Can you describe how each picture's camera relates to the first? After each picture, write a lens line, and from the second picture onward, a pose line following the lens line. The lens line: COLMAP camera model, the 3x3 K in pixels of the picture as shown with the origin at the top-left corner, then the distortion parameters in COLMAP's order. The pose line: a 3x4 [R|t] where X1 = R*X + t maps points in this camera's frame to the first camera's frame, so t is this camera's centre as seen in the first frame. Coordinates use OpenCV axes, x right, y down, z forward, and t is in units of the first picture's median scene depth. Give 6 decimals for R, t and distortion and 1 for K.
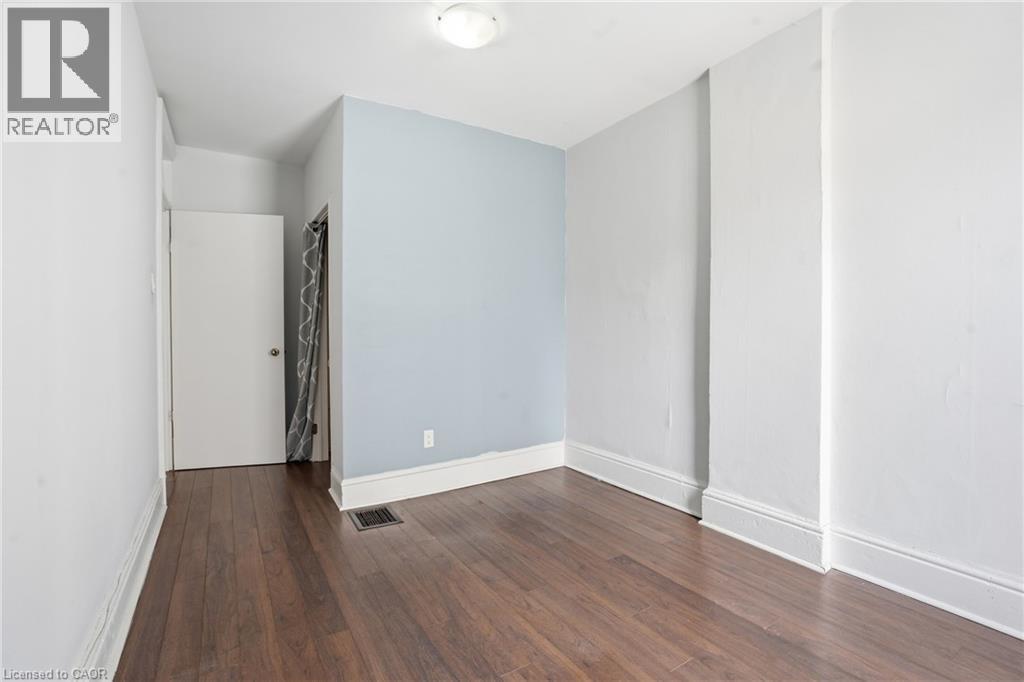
lens RADIAL K [[472.5, 0, 512.2], [0, 472.5, 344.0], [0, 0, 1]] dist [-0.036941, 0.007499]
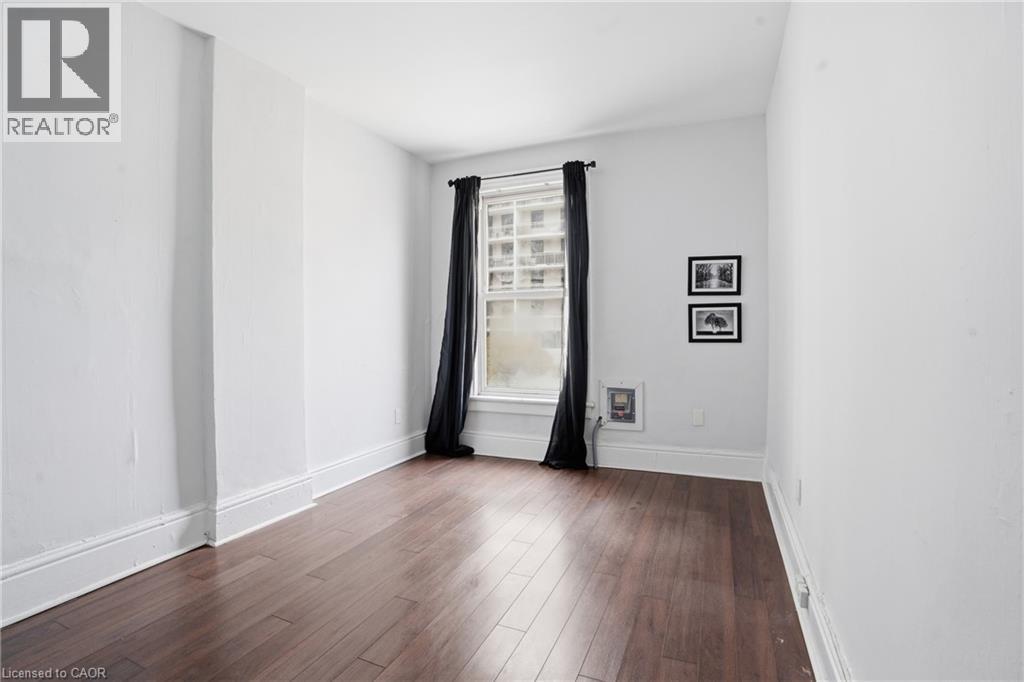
lens RADIAL K [[472.5, 0, 515.2], [0, 472.5, 345.0], [0, 0, 1]] dist [-0.036941, 0.007499]
pose [[-0.573363, -0.018847, 0.819085, -0.637862], [0.025040, 0.998865, 0.040512, -0.017052], [-0.818919, 0.043738, -0.572240, 1.033240]]
